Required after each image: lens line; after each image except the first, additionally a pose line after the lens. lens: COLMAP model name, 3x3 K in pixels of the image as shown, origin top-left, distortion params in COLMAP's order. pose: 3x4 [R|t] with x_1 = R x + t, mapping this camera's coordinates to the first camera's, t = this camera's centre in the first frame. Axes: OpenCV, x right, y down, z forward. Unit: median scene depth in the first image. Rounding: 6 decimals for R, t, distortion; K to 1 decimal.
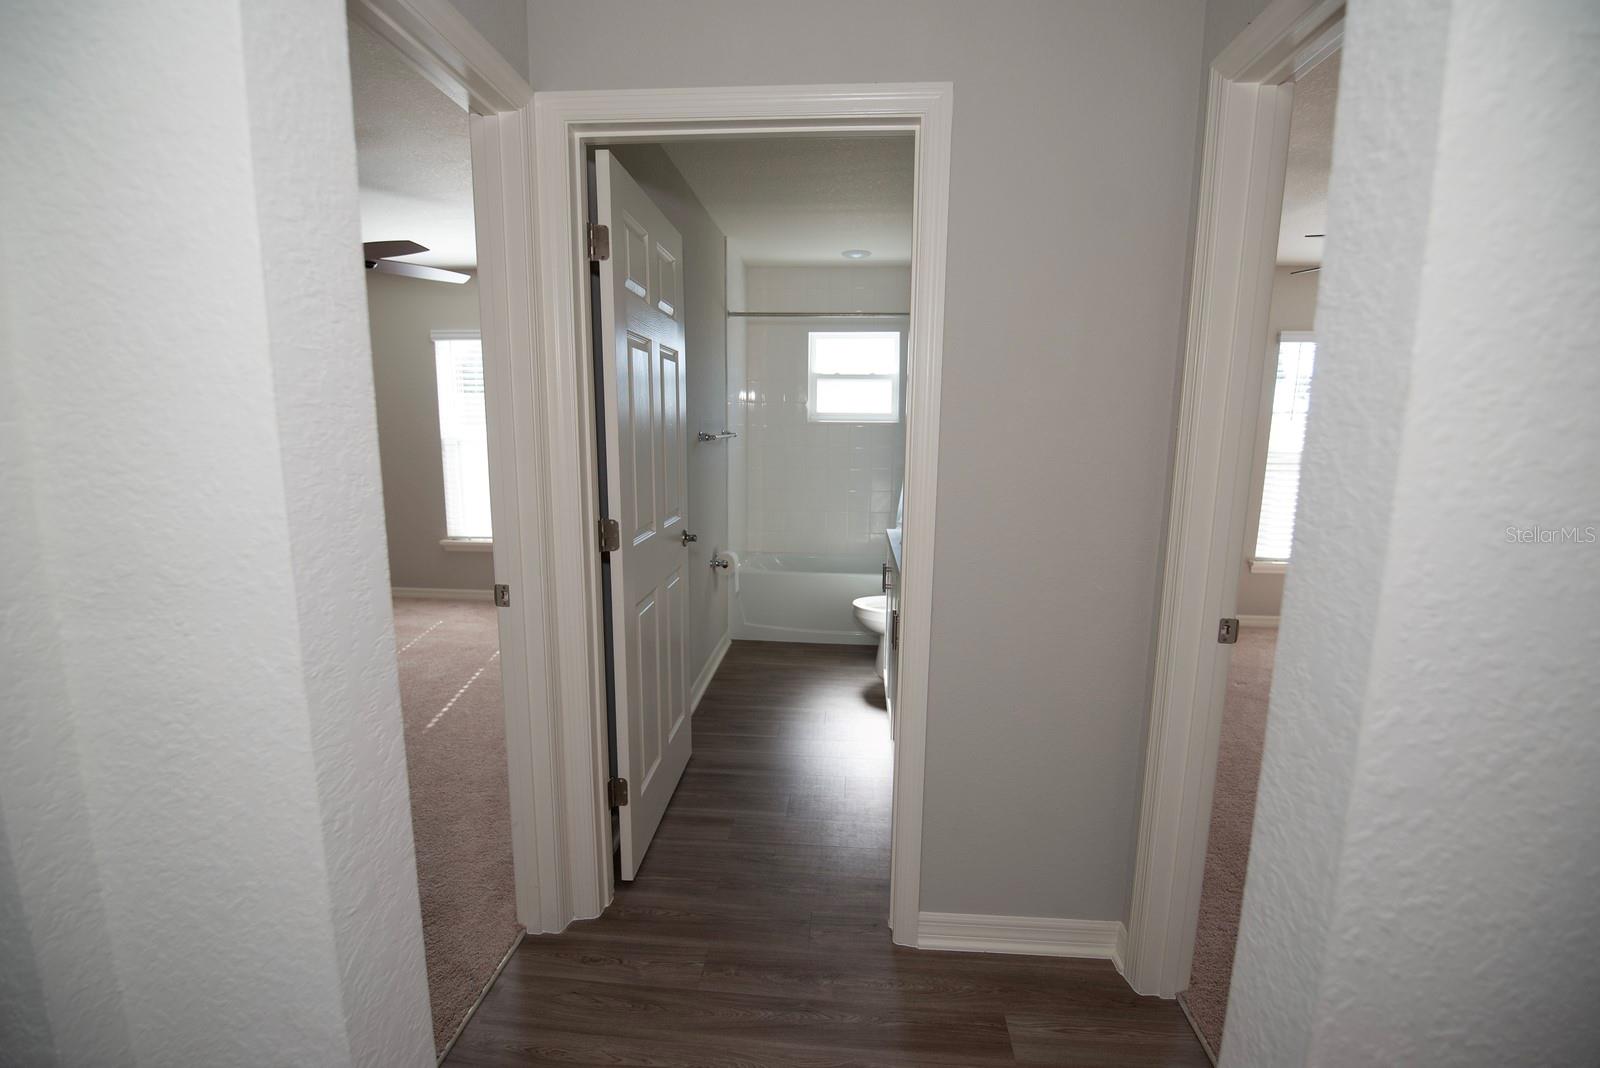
lens RADIAL K [[689.0, 0, 803.6], [0, 689.0, 533.2], [0, 0, 1]] dist [-0.002305, -0.007990]
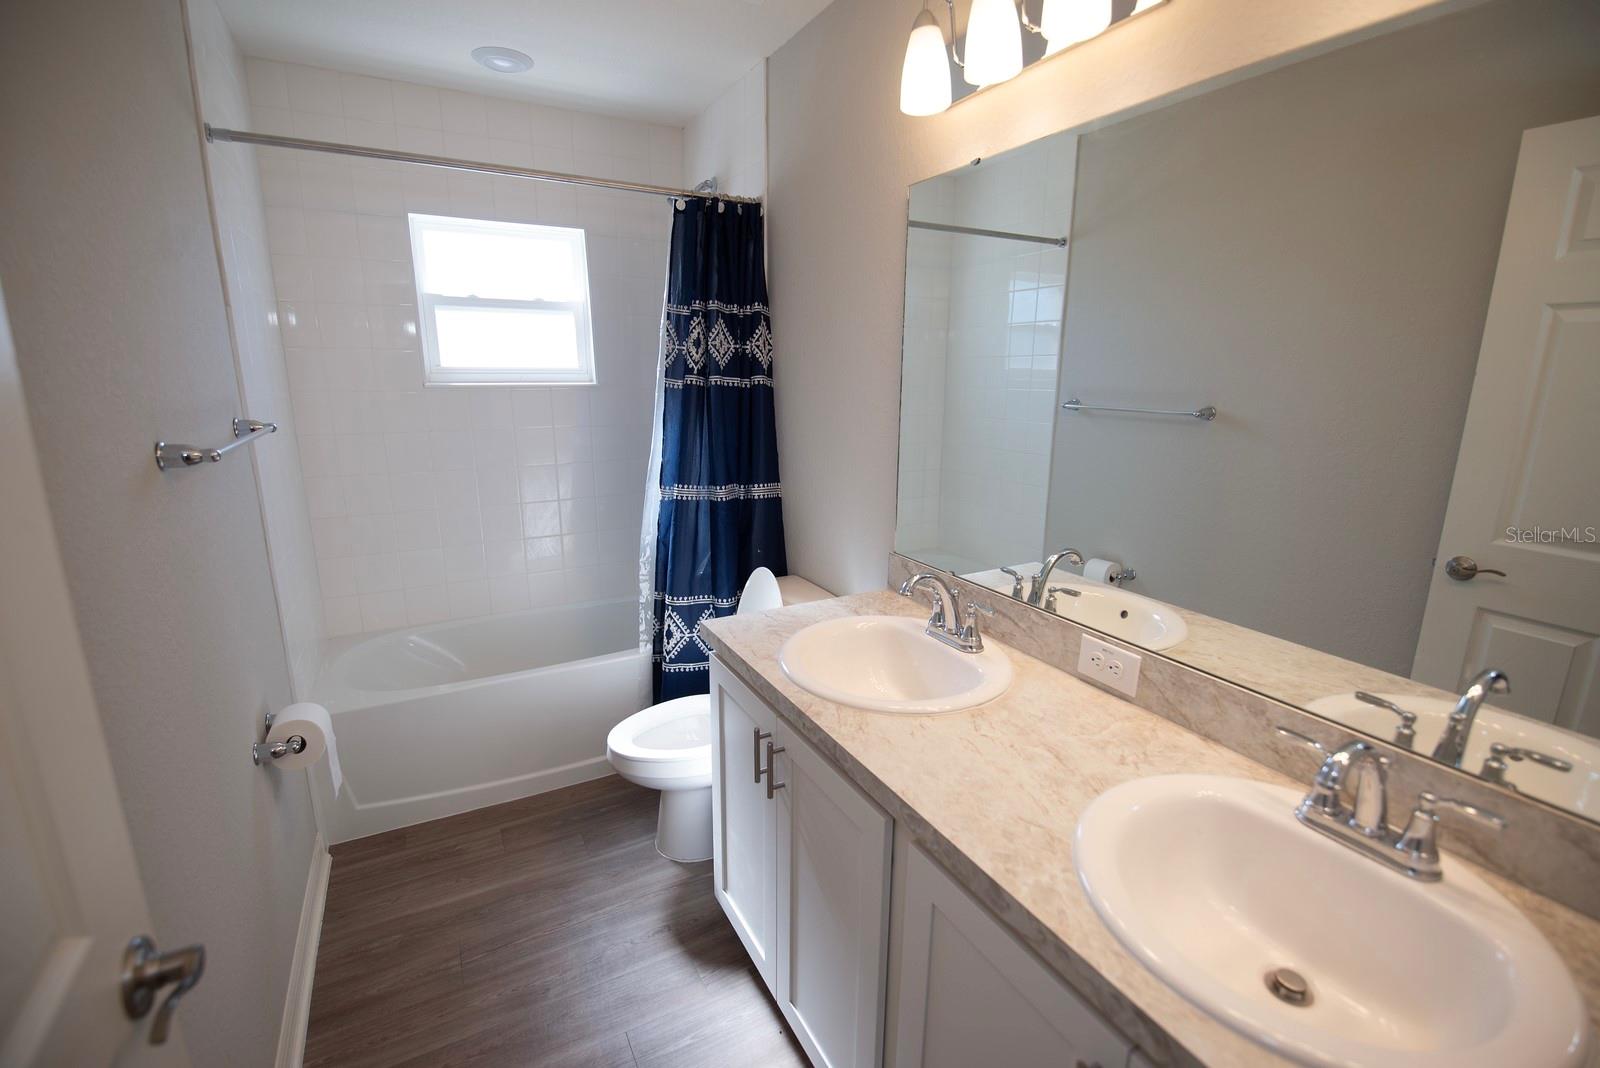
lens RADIAL K [[689.0, 0, 797.6], [0, 689.0, 536.5], [0, 0, 1]] dist [-0.002305, -0.007990]
pose [[0.841272, -0.128370, 0.525150, -0.055473], [0.084664, 0.990697, 0.106541, -0.089572], [-0.533942, -0.045169, 0.844314, 0.446567]]
